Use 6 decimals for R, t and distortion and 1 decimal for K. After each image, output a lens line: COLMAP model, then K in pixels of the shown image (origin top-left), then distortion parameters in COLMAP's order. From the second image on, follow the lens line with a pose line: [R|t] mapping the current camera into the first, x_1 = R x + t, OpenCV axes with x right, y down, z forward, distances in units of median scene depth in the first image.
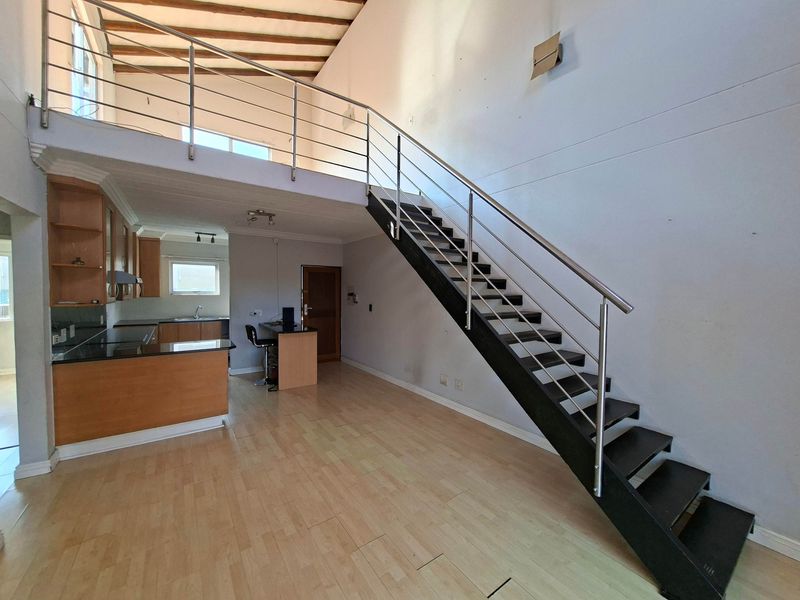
lens RADIAL K [[315.9, 0, 402.6], [0, 315.9, 300.9], [0, 0, 1]] dist [-0.009190, 0.002886]
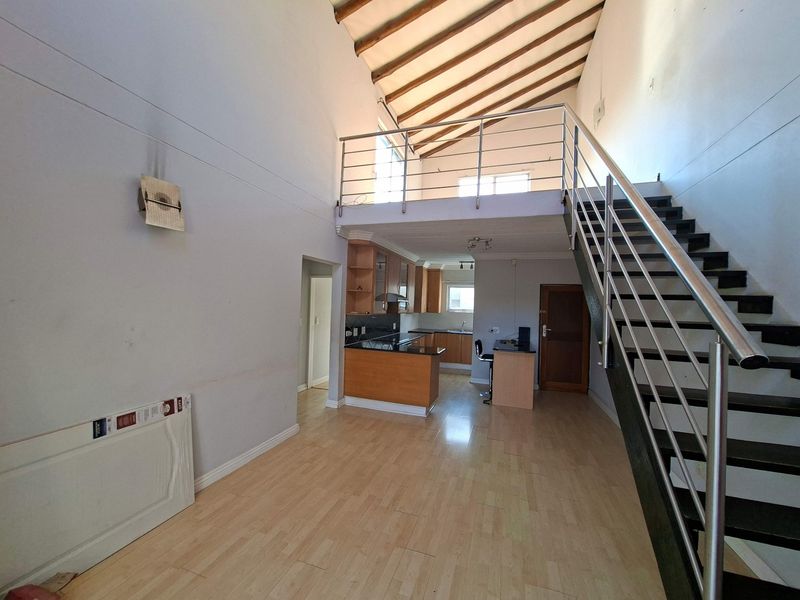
lens RADIAL K [[315.9, 0, 401.8], [0, 315.9, 302.0], [0, 0, 1]] dist [-0.009190, 0.002886]
pose [[0.582440, 0.003428, -0.812866, 0.319468], [-0.054727, 0.997888, -0.035005, -0.003792], [0.811029, 0.064874, 0.581398, 0.140998]]
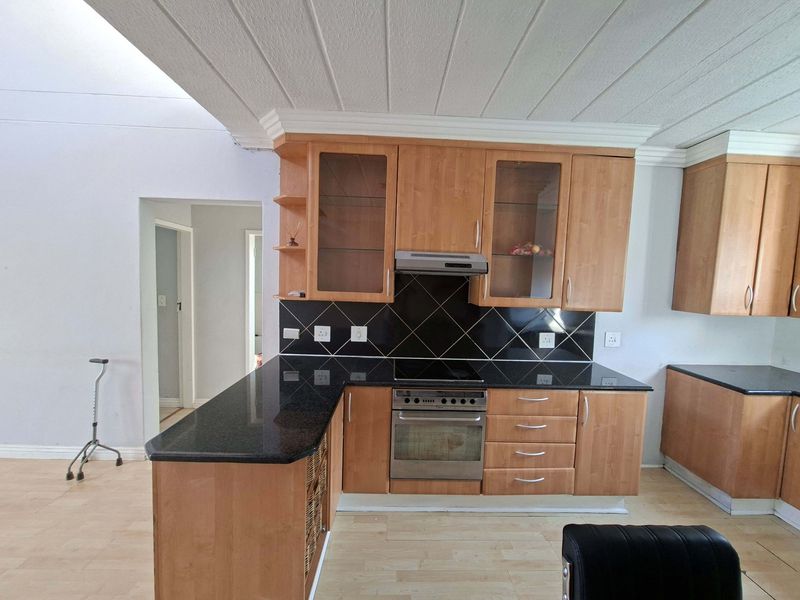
lens RADIAL K [[315.9, 0, 401.7], [0, 315.9, 299.3], [0, 0, 1]] dist [-0.009190, 0.002886]
pose [[-0.568895, 0.025557, -0.822013, -0.359370], [-0.068430, 0.994580, 0.078281, -0.043546], [0.819558, 0.100784, -0.564063, 1.159207]]
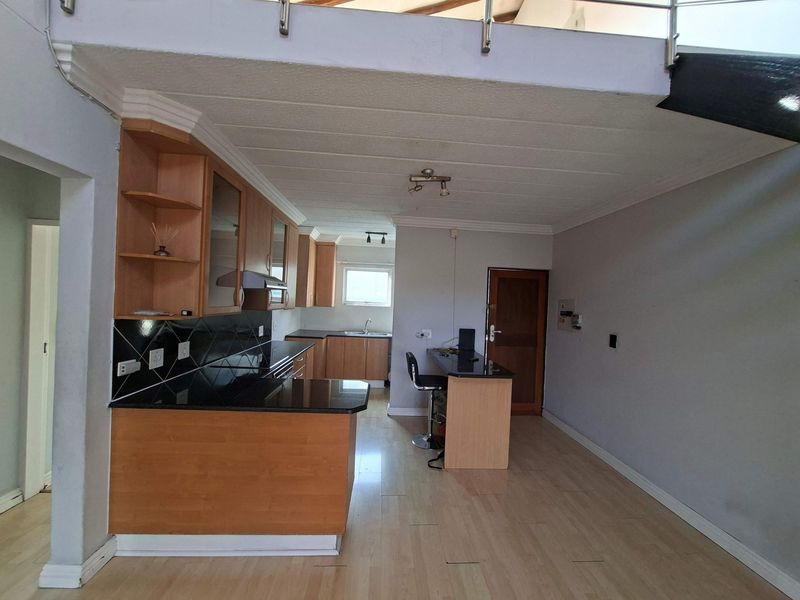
lens RADIAL K [[315.9, 0, 402.9], [0, 315.9, 302.0], [0, 0, 1]] dist [-0.009190, 0.002886]
pose [[0.847625, 0.027480, -0.529884, -0.167719], [-0.048724, 0.998470, -0.026161, -0.017811], [0.528354, 0.047993, 0.847667, 0.485239]]
